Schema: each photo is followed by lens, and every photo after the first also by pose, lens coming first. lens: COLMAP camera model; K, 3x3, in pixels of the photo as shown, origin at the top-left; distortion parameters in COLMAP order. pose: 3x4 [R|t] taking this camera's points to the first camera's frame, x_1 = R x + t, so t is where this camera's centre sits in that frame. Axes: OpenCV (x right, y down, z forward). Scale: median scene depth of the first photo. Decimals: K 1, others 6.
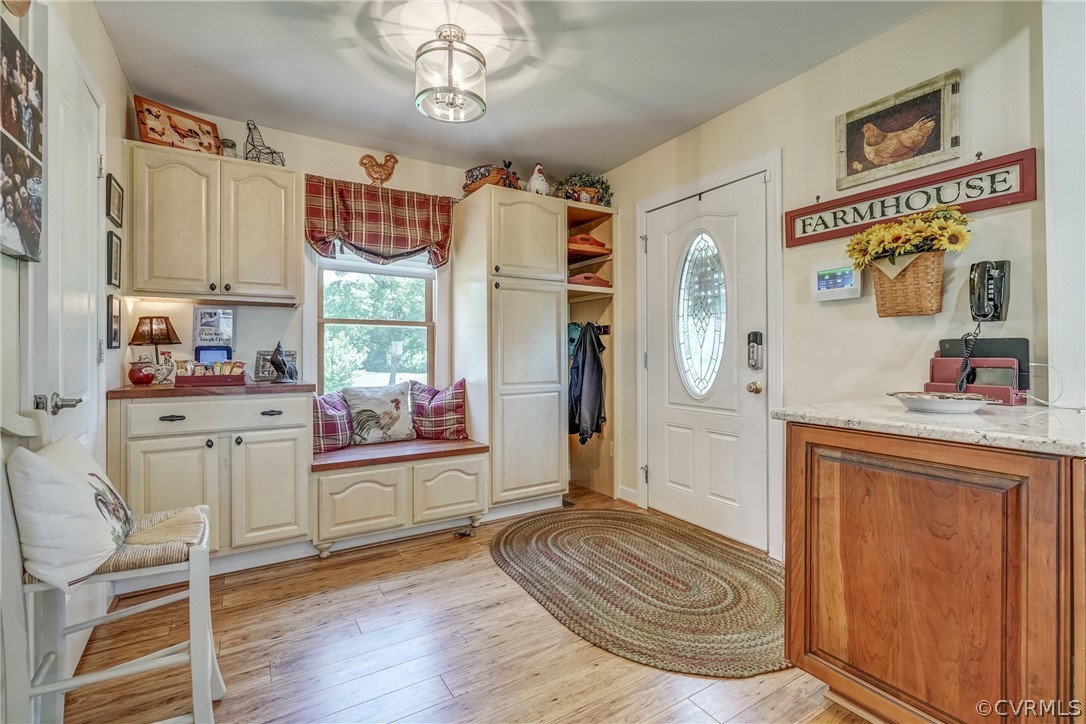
lens RADIAL K [[493.1, 0, 543.2], [0, 493.1, 355.9], [0, 0, 1]] dist [-0.002539, 0.001600]
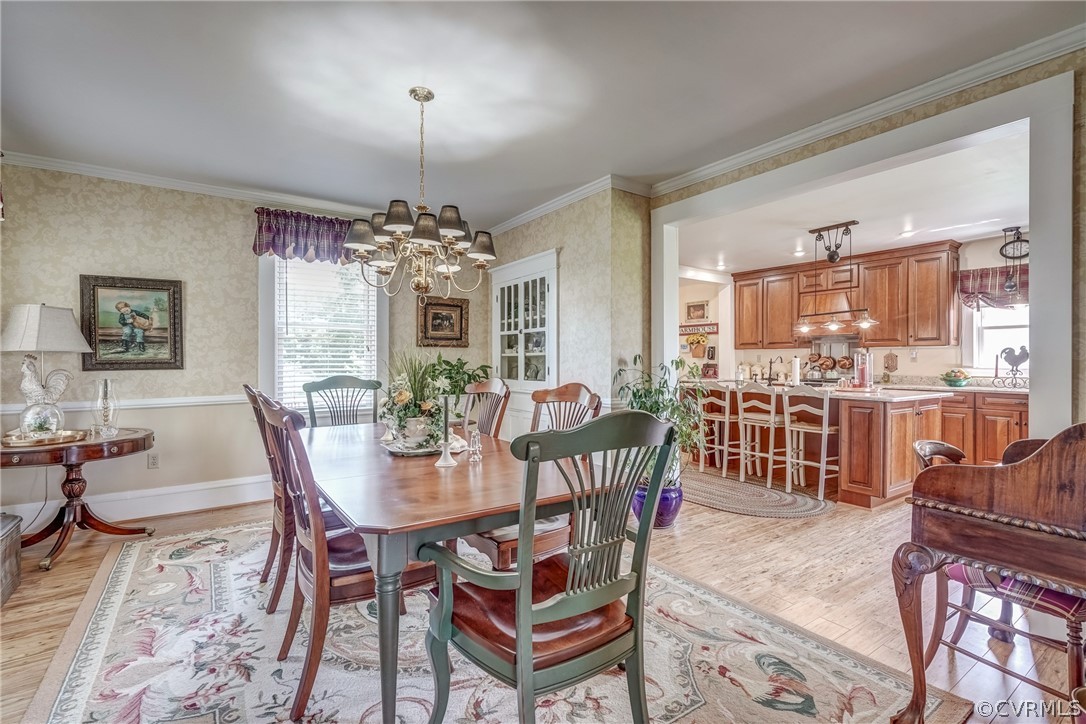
lens RADIAL K [[493.1, 0, 545.4], [0, 493.1, 360.6], [0, 0, 1]] dist [-0.002539, 0.001600]
pose [[0.998675, -0.000696, 0.051462, -0.461338], [0.000757, 0.999999, -0.001166, -0.032776], [-0.051461, 0.001204, 0.998674, -1.883434]]
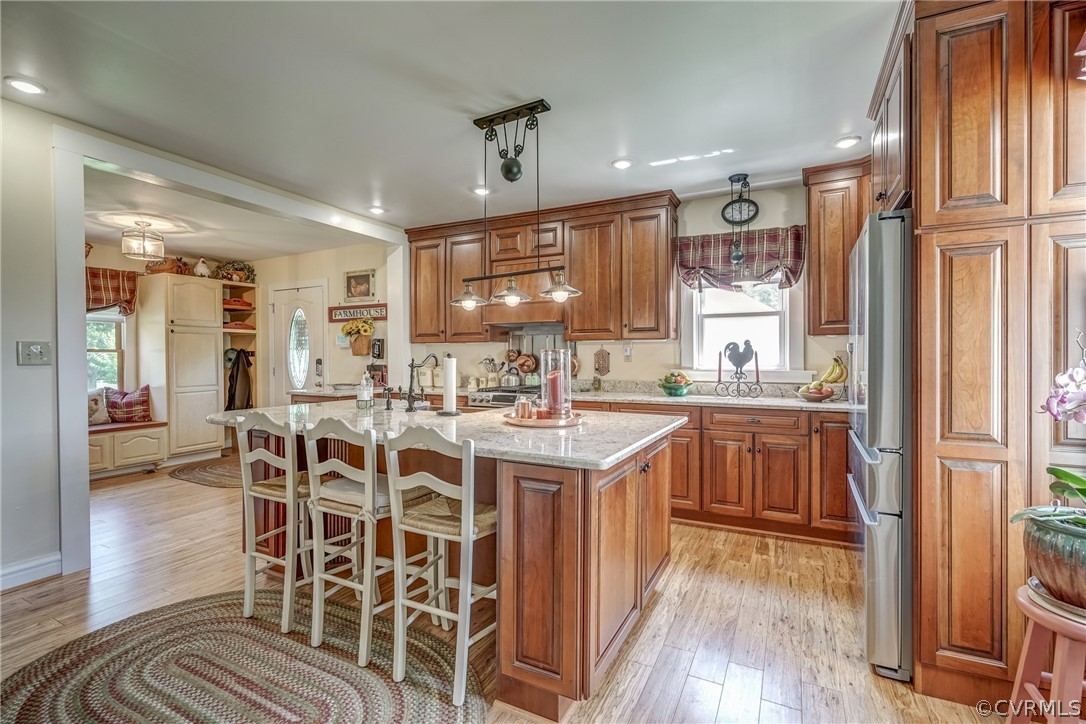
lens RADIAL K [[493.1, 0, 547.5], [0, 493.1, 358.4], [0, 0, 1]] dist [-0.002539, 0.001600]
pose [[0.853951, -0.005844, 0.520321, 0.127708], [0.004720, 0.999983, 0.003486, -0.043156], [-0.520332, -0.000521, 0.853964, -1.141196]]
